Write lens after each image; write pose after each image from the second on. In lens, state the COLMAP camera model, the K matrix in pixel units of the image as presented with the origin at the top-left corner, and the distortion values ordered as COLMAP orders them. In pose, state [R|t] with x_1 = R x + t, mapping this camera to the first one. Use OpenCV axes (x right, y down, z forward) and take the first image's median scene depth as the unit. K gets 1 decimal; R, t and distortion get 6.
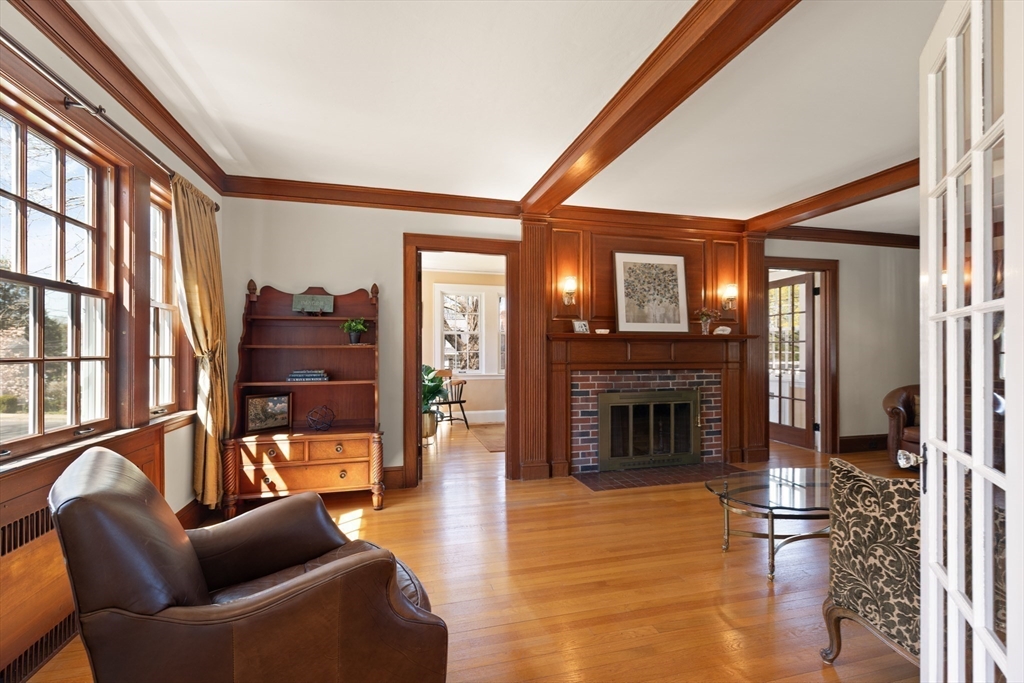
lens RADIAL K [[465.1, 0, 516.8], [0, 465.1, 349.0], [0, 0, 1]] dist [0.009467, -0.000341]
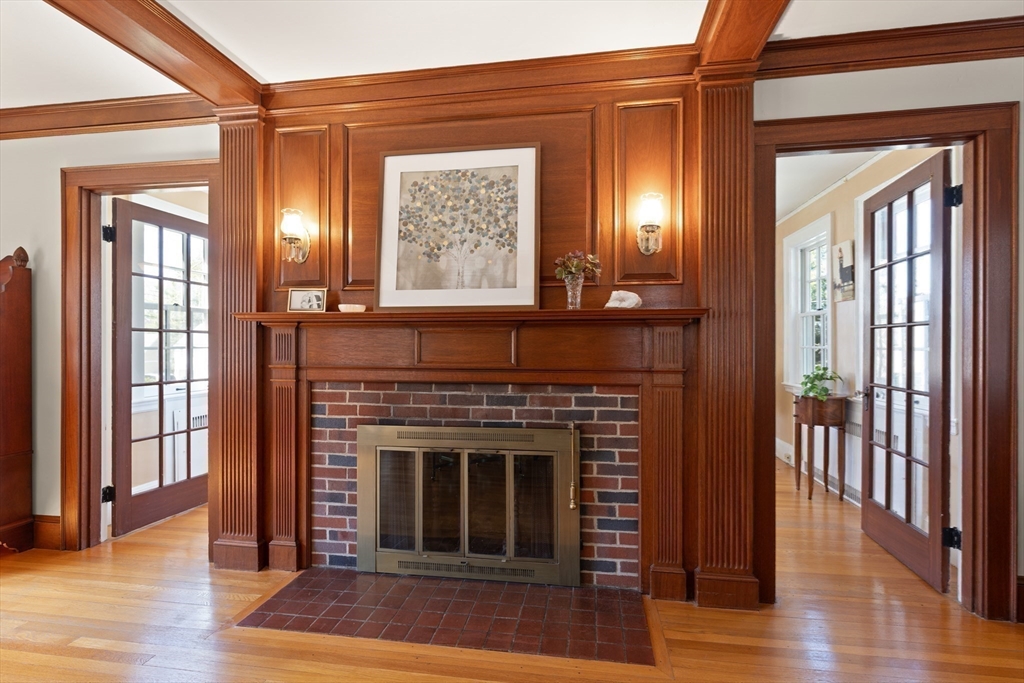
lens RADIAL K [[496.3, 0, 512.0], [0, 496.3, 341.5], [0, 0, 1]] dist [-0.000002, -0.000466]
pose [[0.909964, 0.000211, -0.414686, 0.559994], [0.001549, 0.999991, 0.003907, -0.002351], [0.414684, -0.004197, 0.909956, 0.542113]]
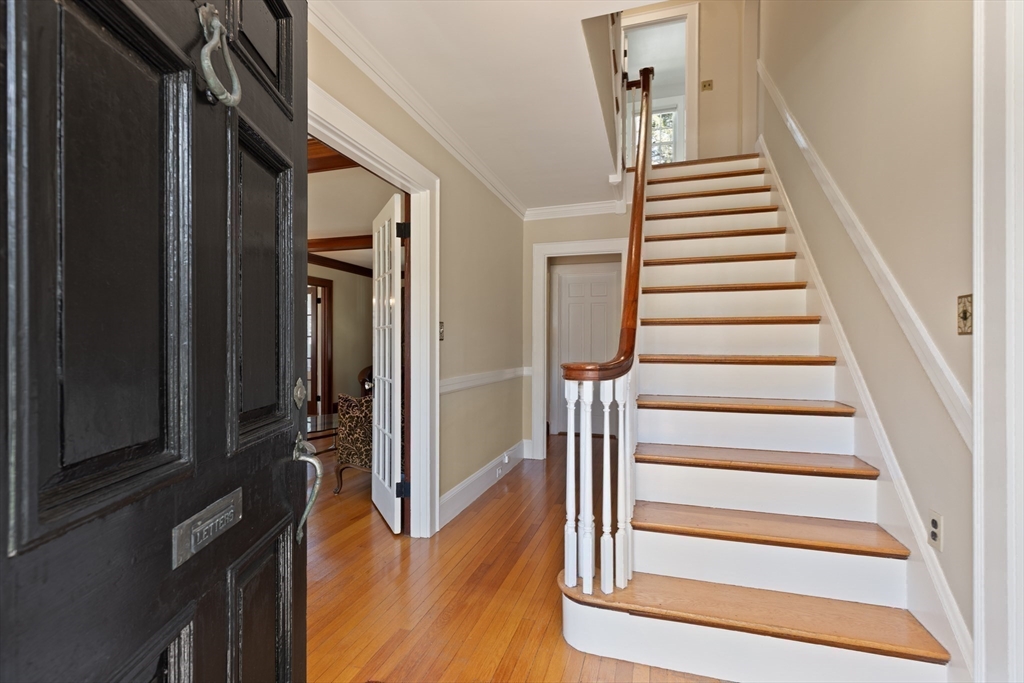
lens RADIAL K [[460.8, 0, 519.0], [0, 460.8, 343.1], [0, 0, 1]] dist [0.002862, -0.000096]
pose [[0.537405, 0.003360, 0.843318, -0.230221], [-0.002716, 0.999994, -0.002253, 0.005059], [-0.843320, -0.001080, 0.537410, -0.284406]]
